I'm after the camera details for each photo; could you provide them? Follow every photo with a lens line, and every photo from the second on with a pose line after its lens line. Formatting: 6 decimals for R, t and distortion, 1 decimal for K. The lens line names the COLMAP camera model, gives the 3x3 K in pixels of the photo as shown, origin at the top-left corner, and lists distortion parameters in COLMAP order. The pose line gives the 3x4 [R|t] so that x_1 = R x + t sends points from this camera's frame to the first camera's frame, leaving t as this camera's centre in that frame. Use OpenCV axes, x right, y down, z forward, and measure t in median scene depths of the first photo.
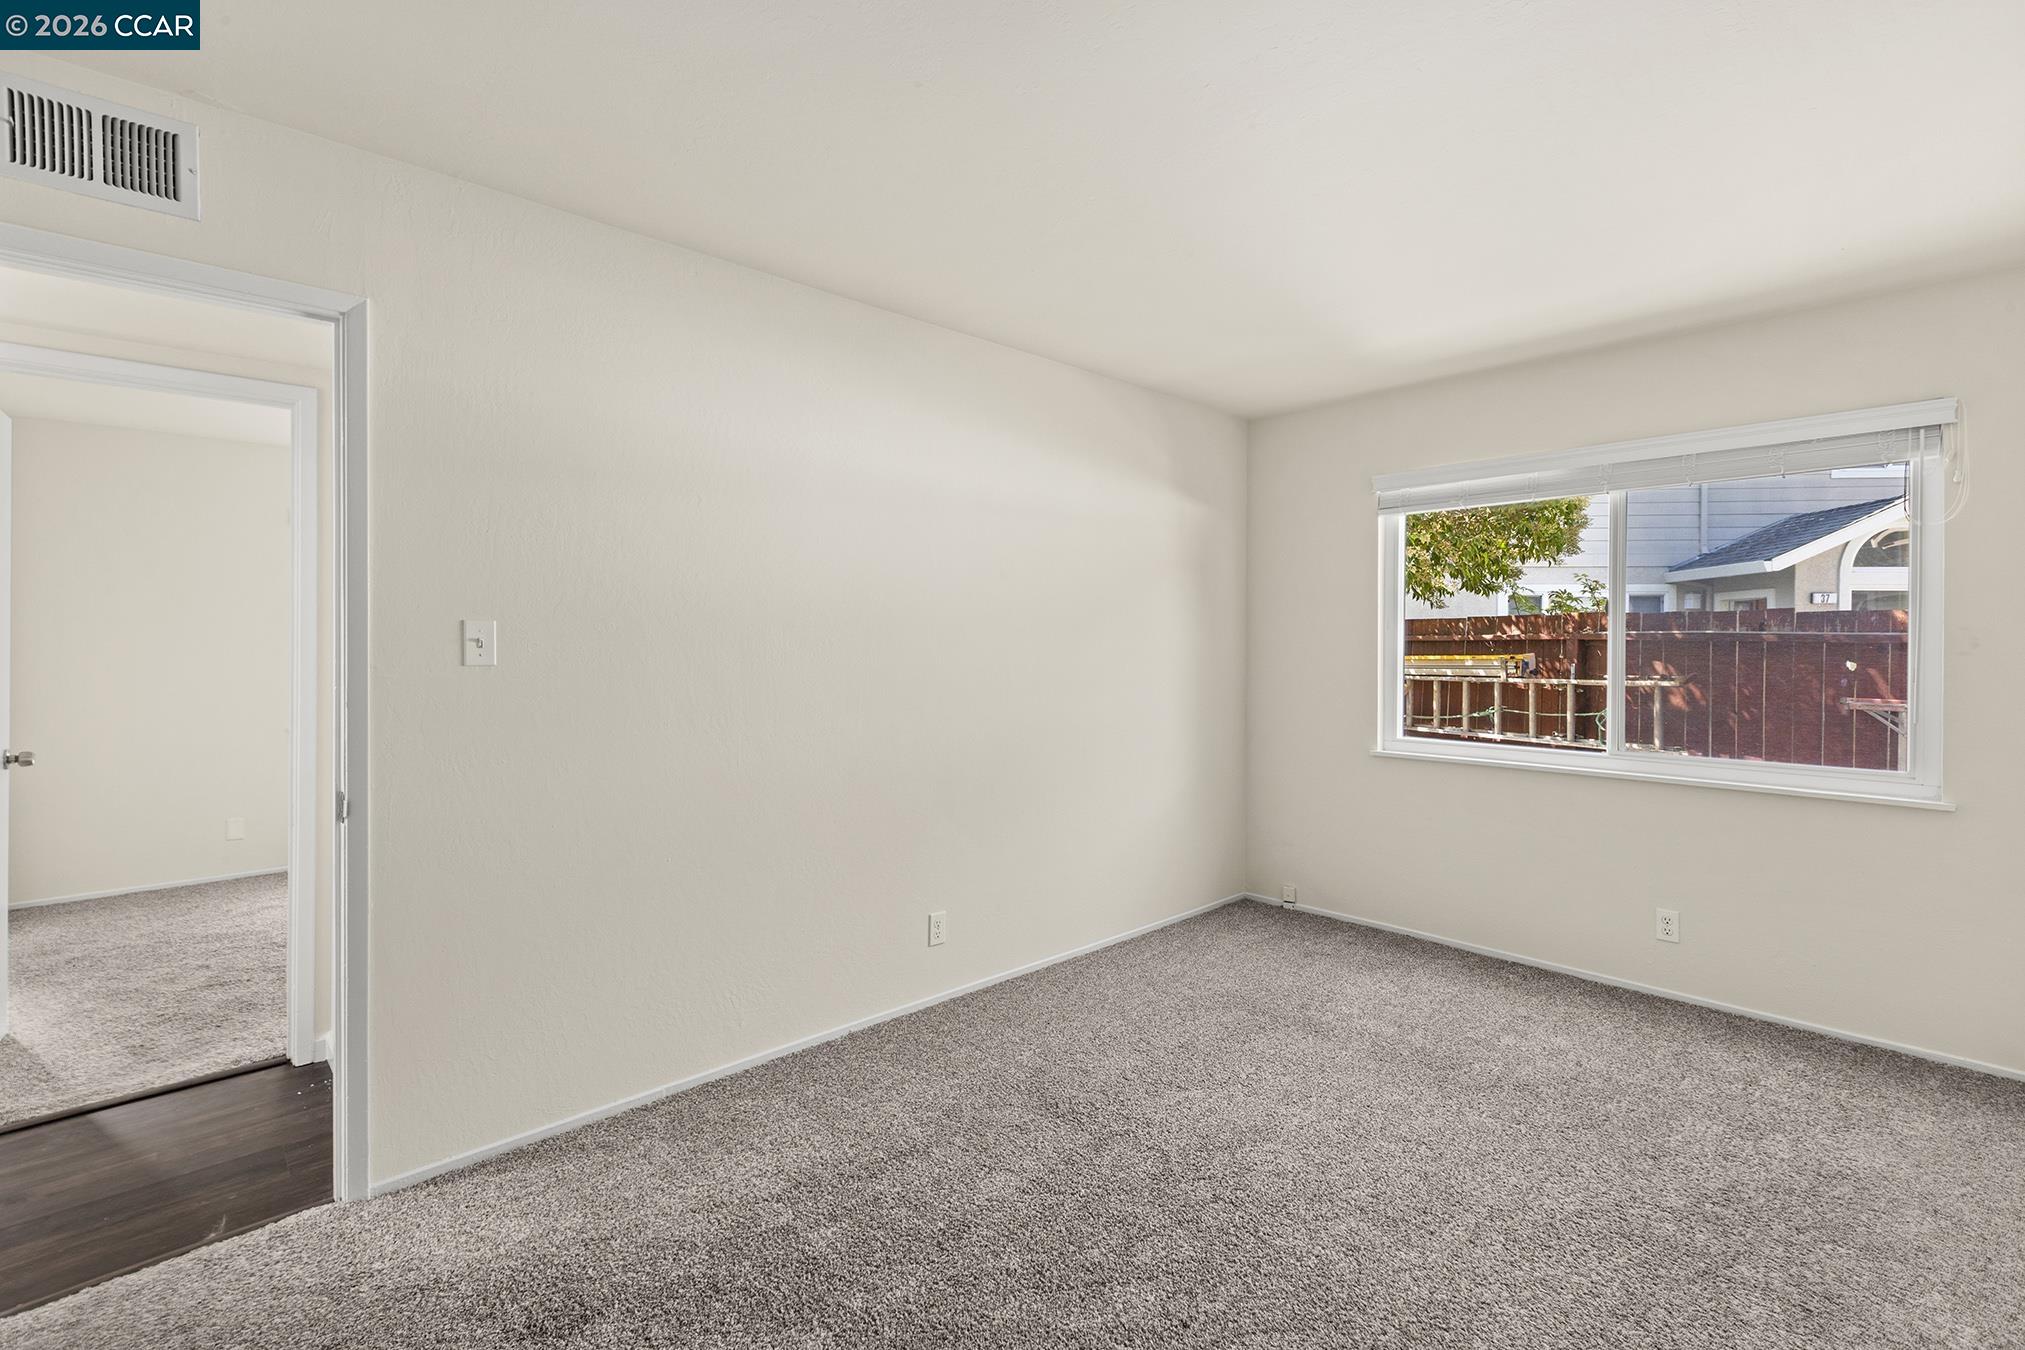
lens RADIAL K [[935.2, 0, 1044.2], [0, 935.2, 657.3], [0, 0, 1]] dist [0.017559, -0.000043]
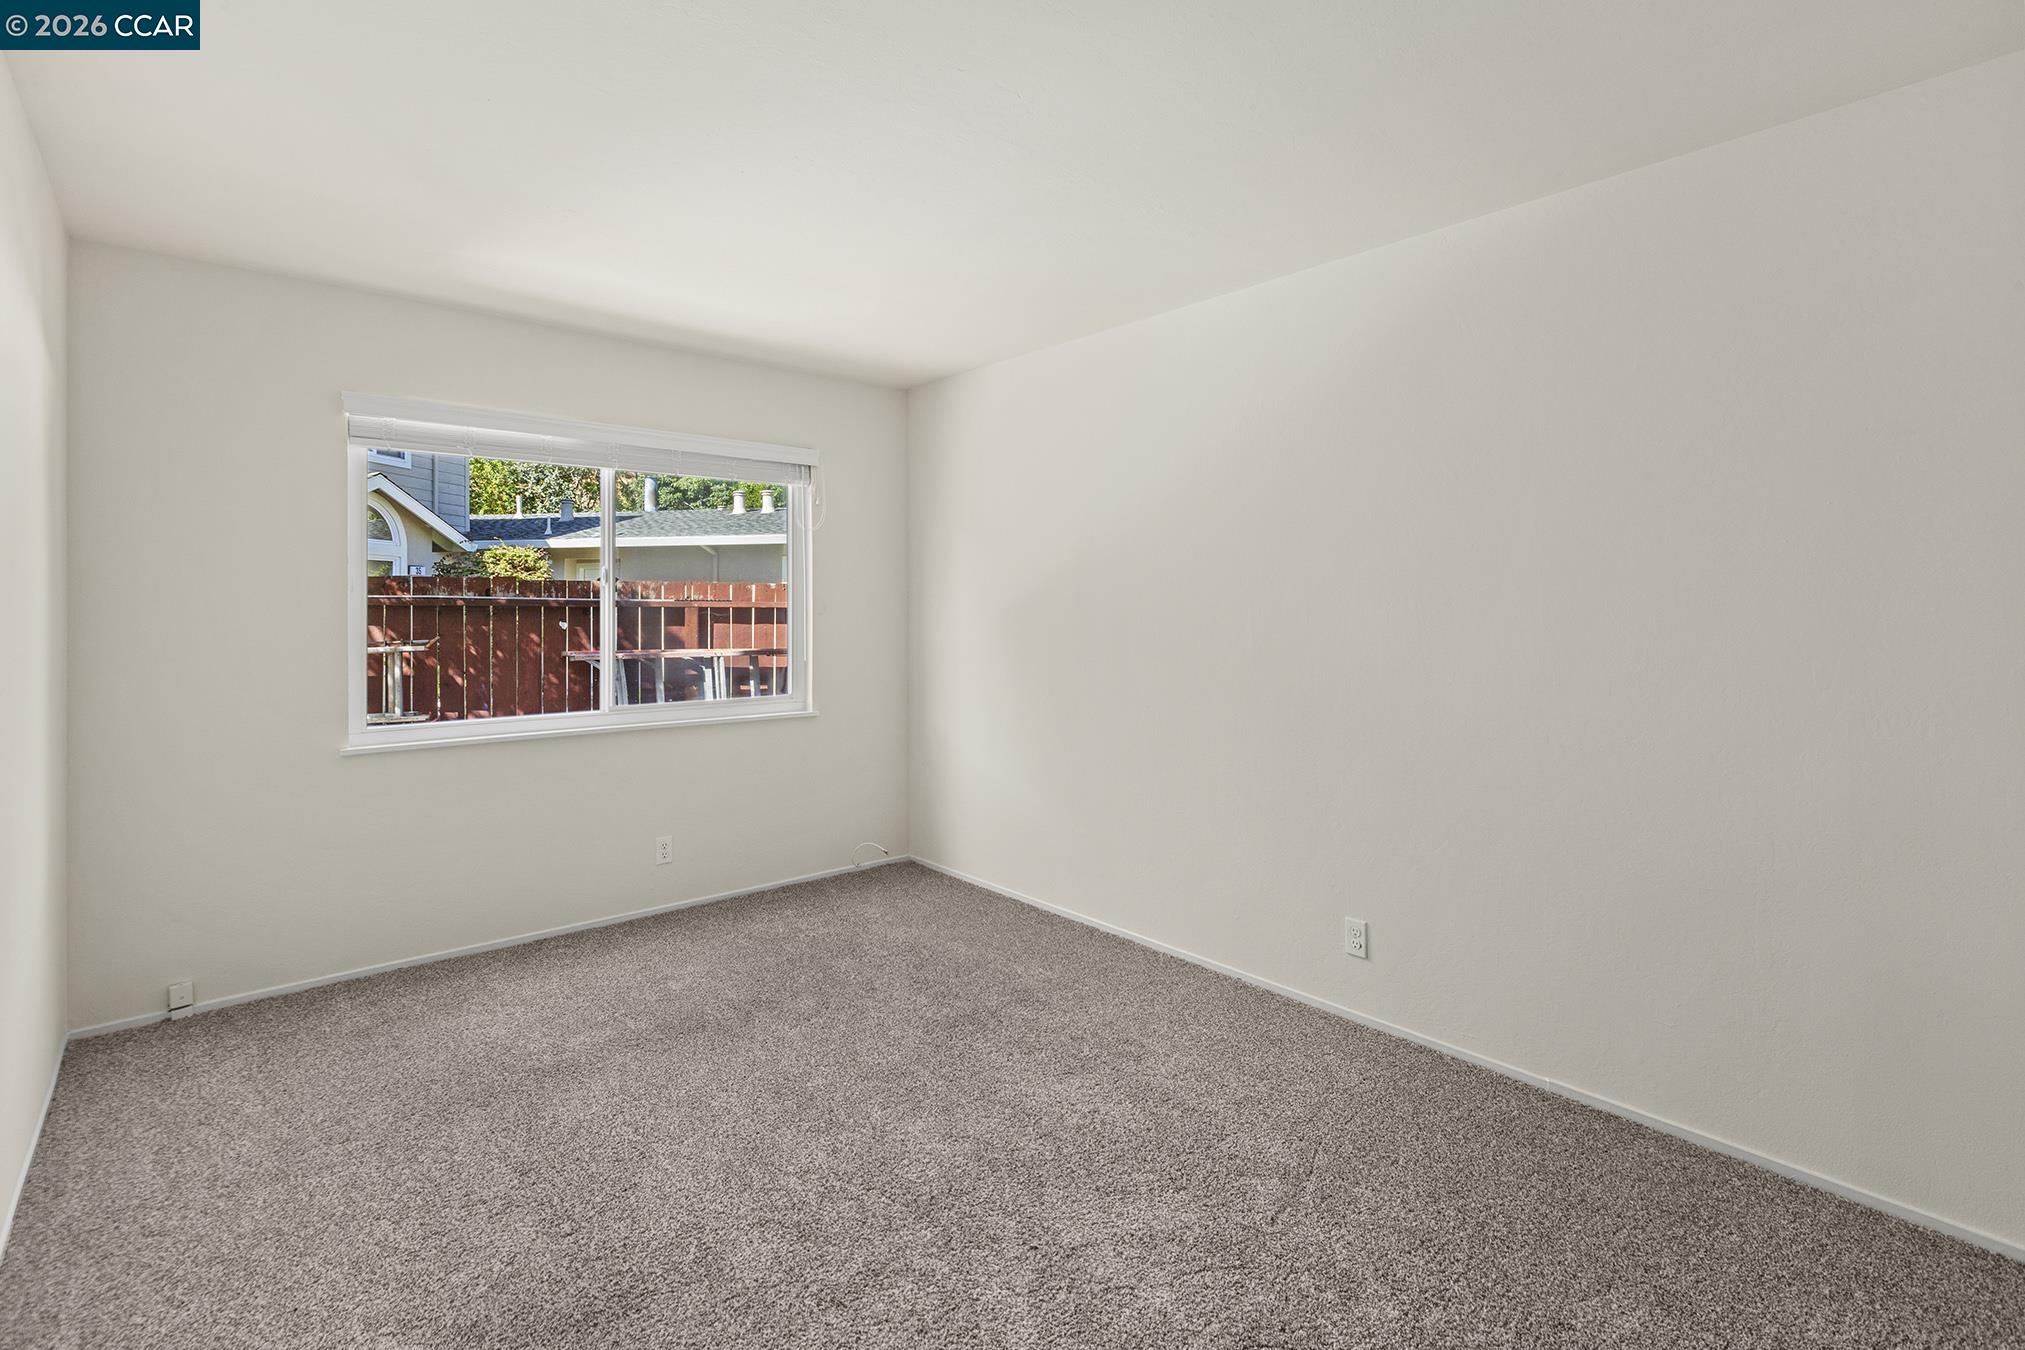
lens RADIAL K [[940.6, 0, 1020.7], [0, 940.6, 607.3], [0, 0, 1]] dist [-0.001164, 0.004531]
pose [[0.044153, -0.003257, 0.999019, -0.444677], [0.015912, 0.999870, 0.002557, -0.010985], [-0.998898, 0.015783, 0.044199, 0.465079]]
